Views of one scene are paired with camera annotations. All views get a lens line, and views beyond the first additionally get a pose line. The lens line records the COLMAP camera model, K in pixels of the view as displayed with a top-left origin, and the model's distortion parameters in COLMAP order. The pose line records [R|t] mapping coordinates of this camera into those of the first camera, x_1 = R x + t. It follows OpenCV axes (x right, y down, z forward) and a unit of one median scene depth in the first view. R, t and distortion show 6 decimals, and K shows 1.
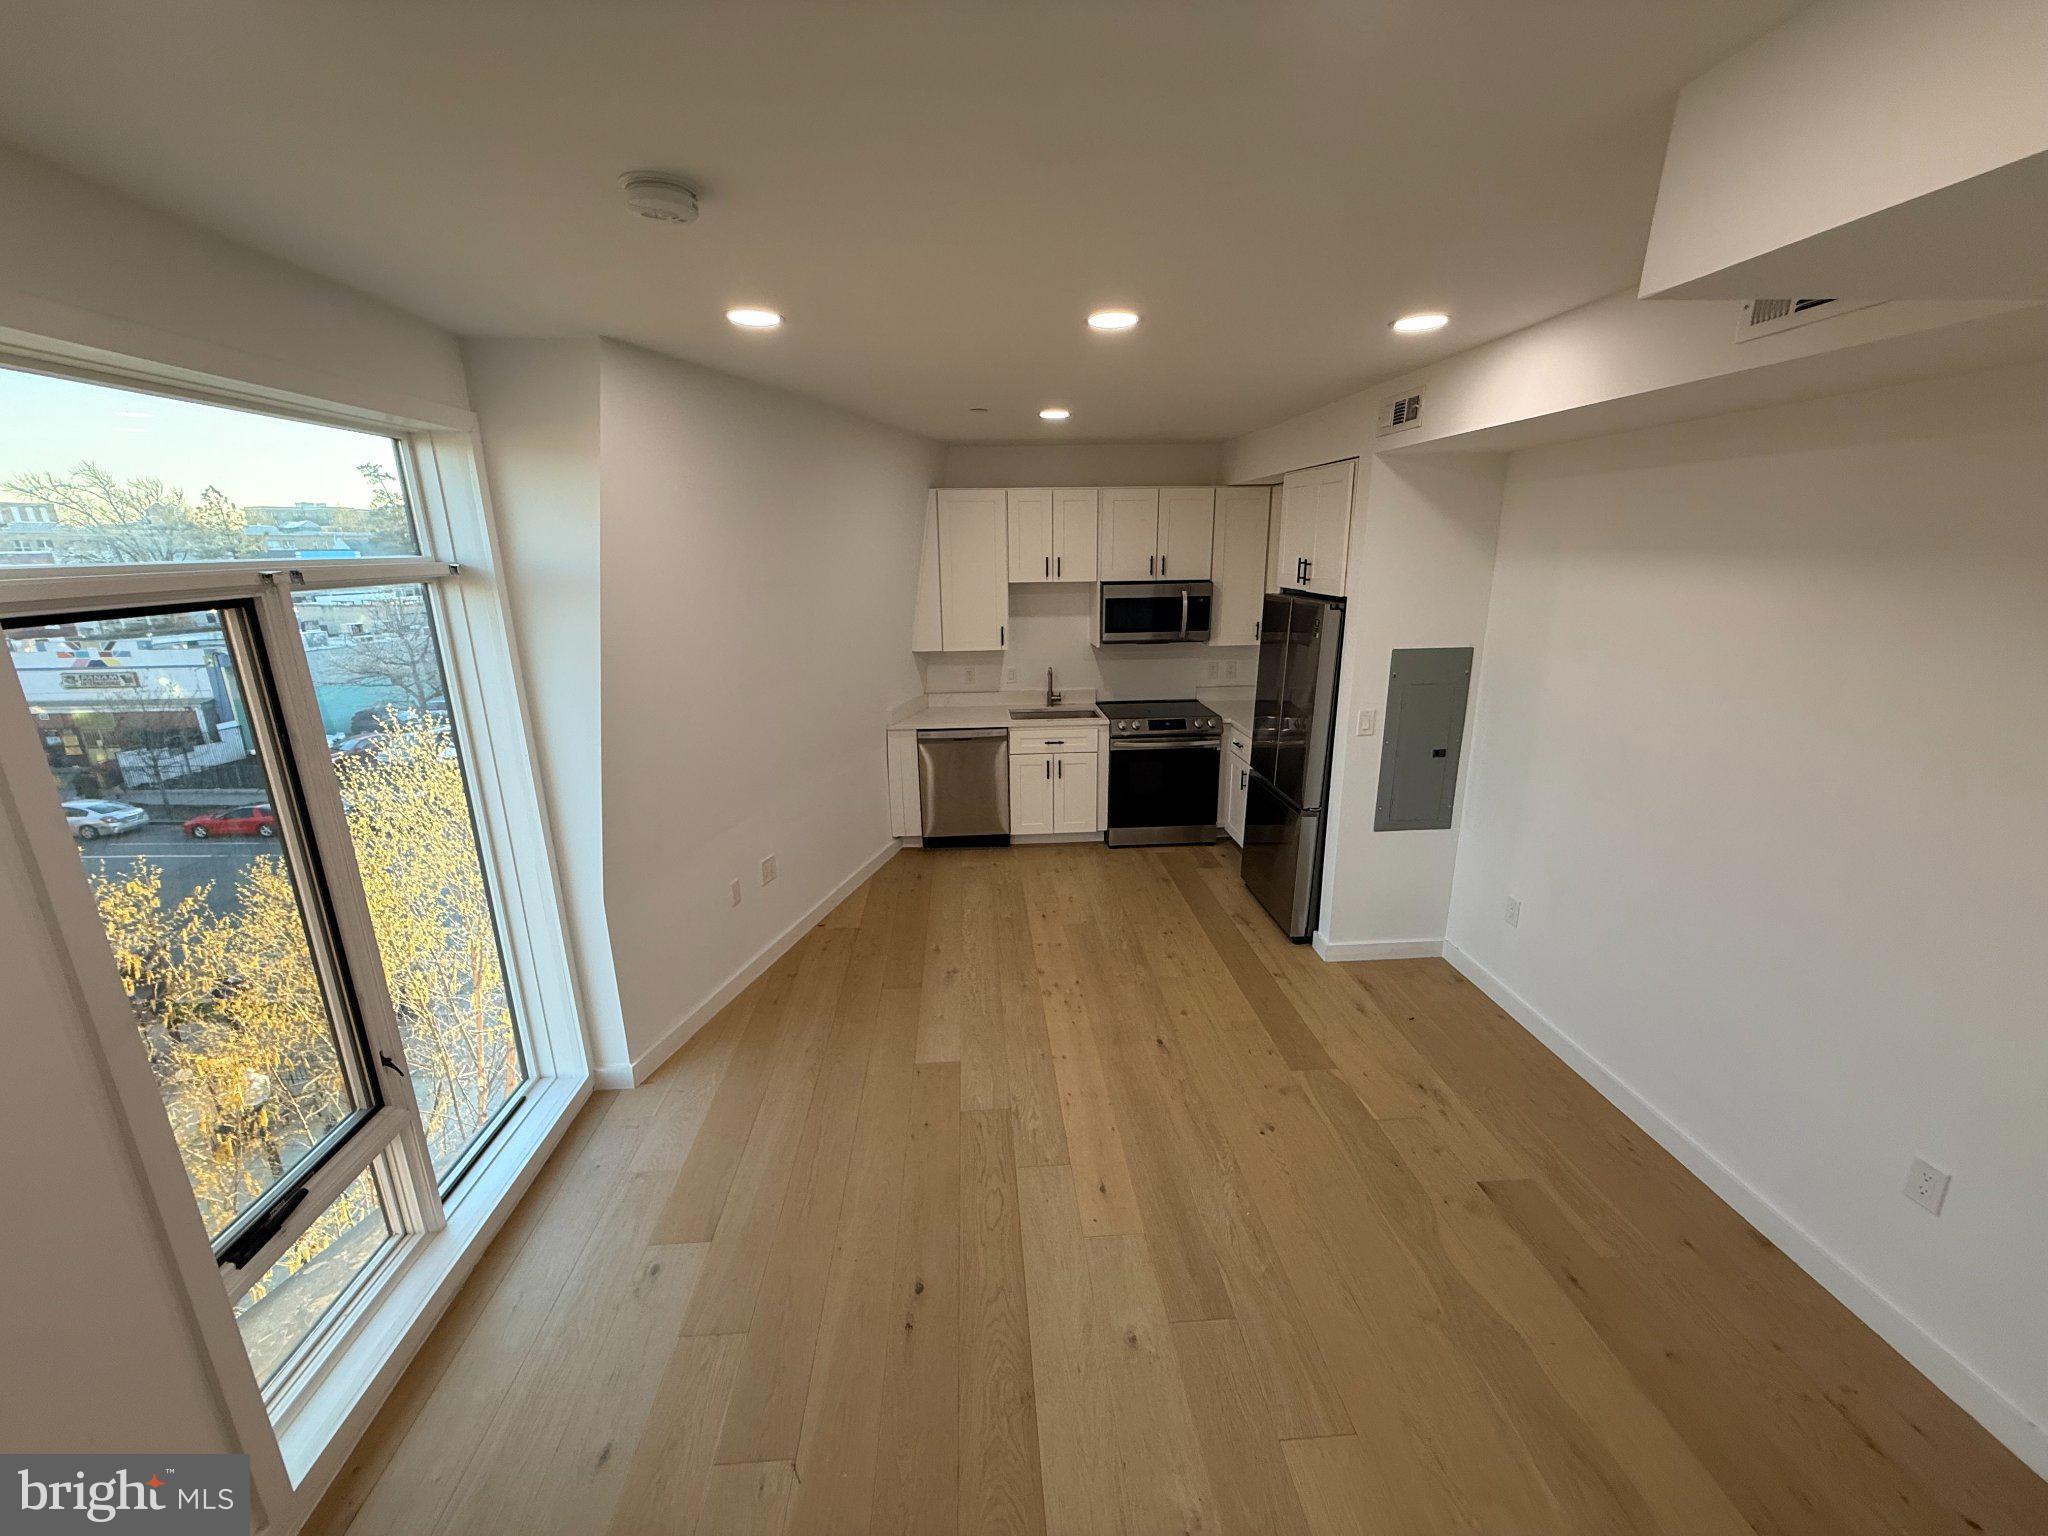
lens RADIAL K [[818.4, 0, 1020.1], [0, 818.4, 770.8], [0, 0, 1]] dist [0.002039, 0.000086]
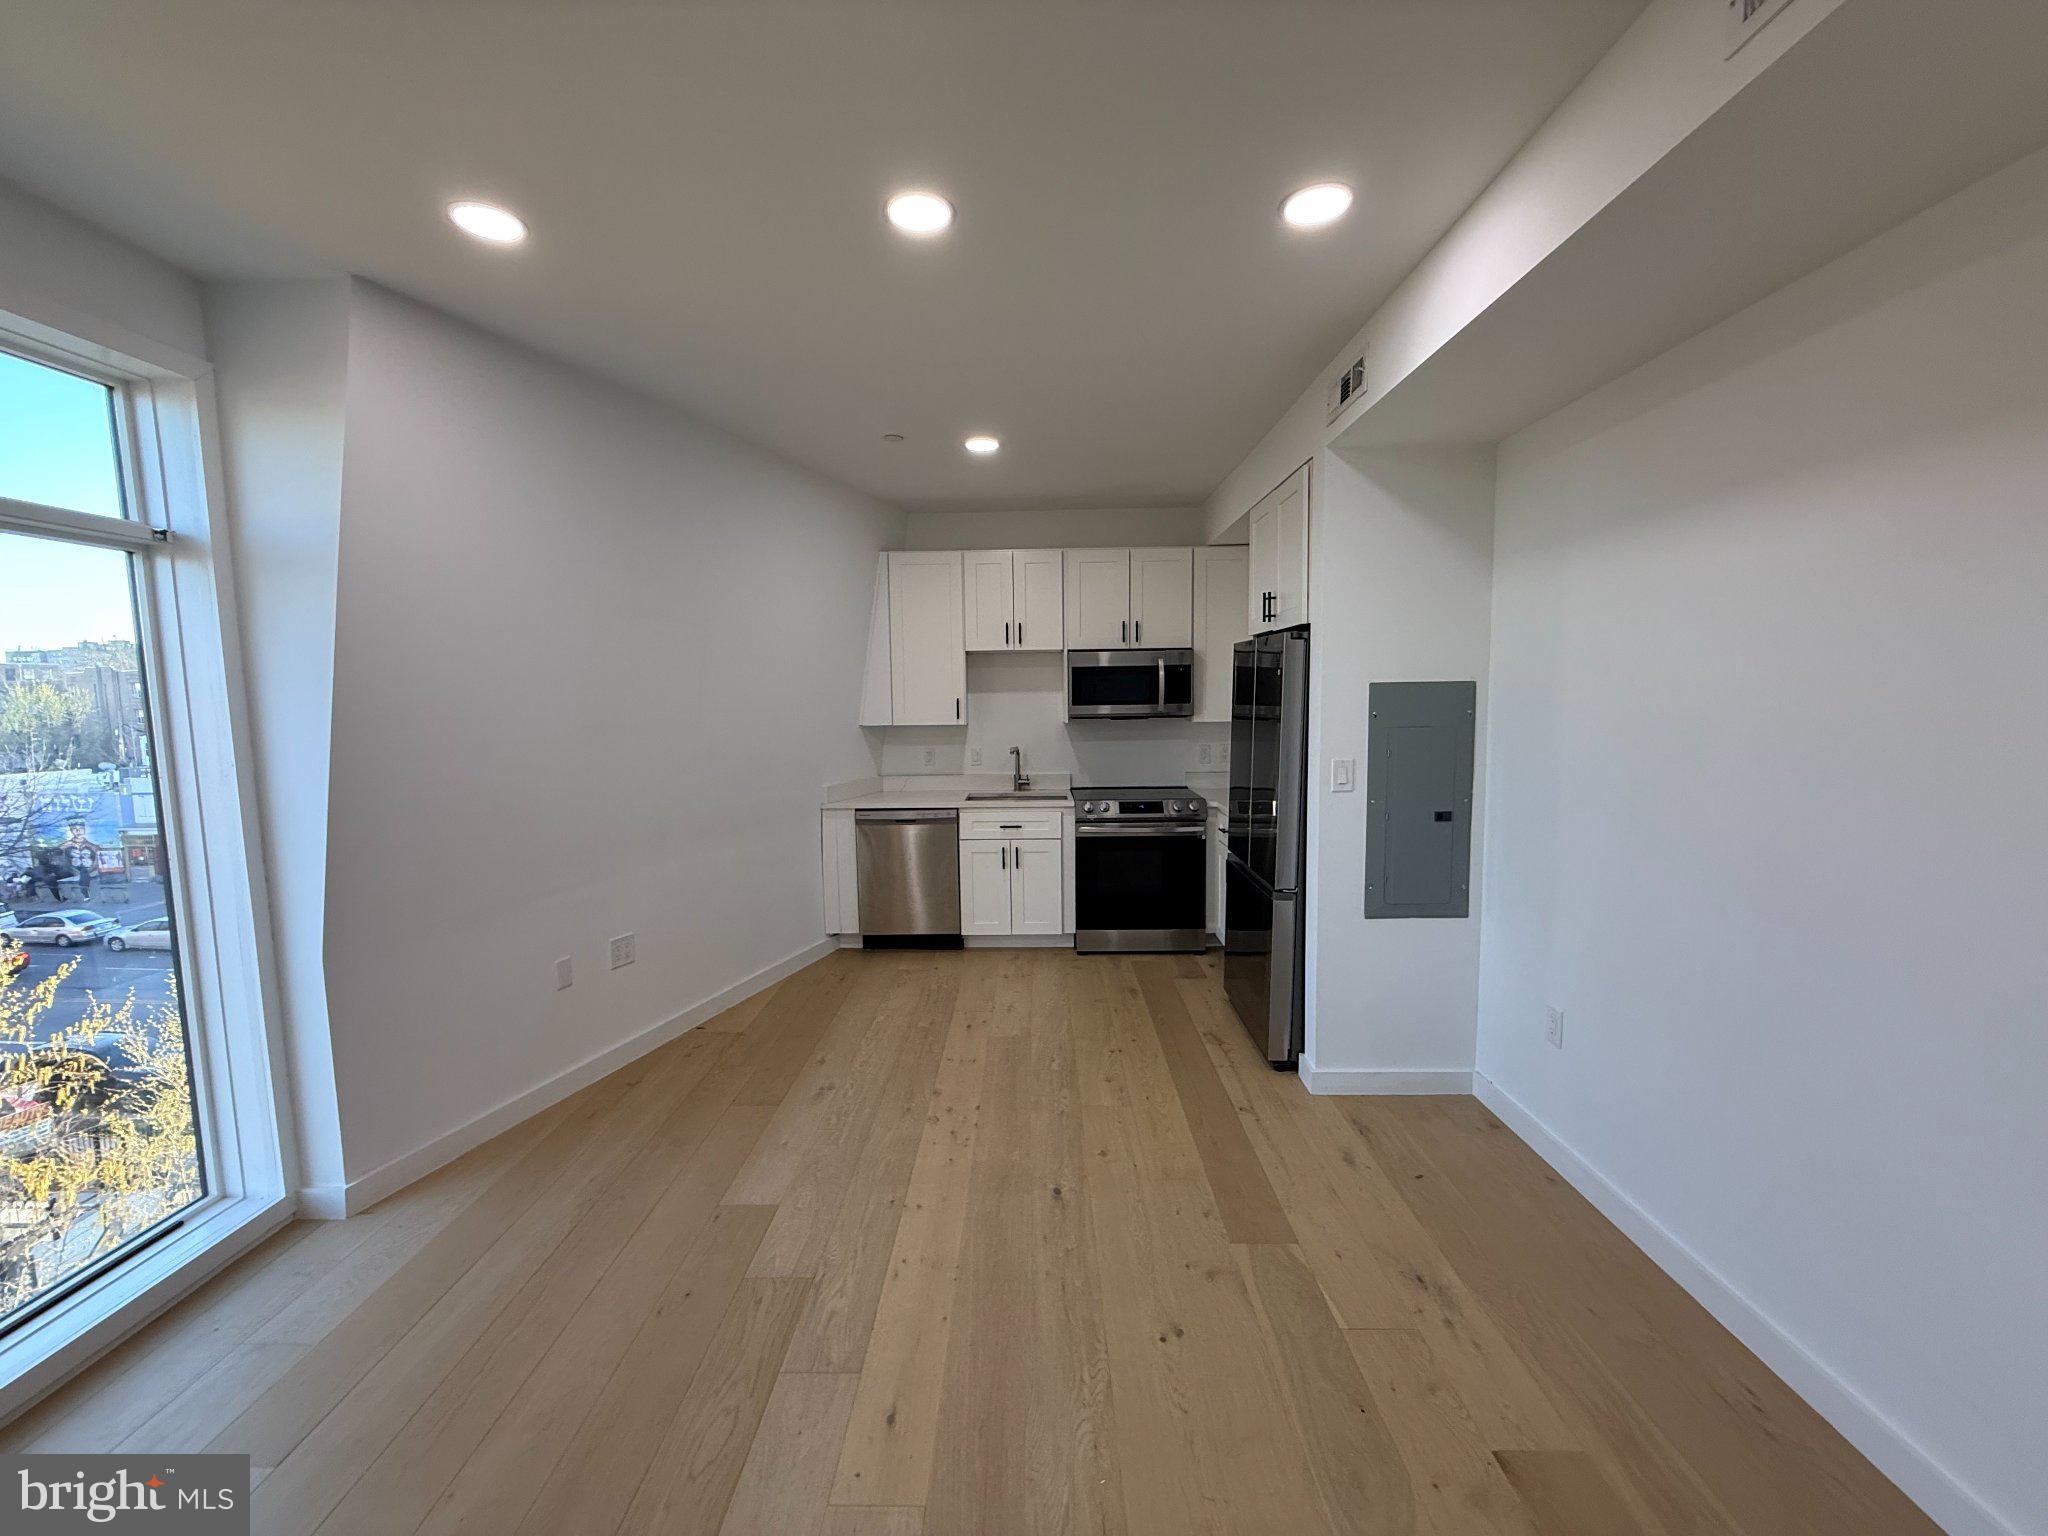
lens RADIAL K [[816.9, 0, 1021.3], [0, 816.9, 769.1], [0, 0, 1]] dist [0.001699, 0.000165]
pose [[0.996396, 0.007698, -0.084468, 0.153662], [-0.022318, 0.984573, -0.173546, 0.068089], [0.081829, 0.174806, 0.981197, 0.168809]]
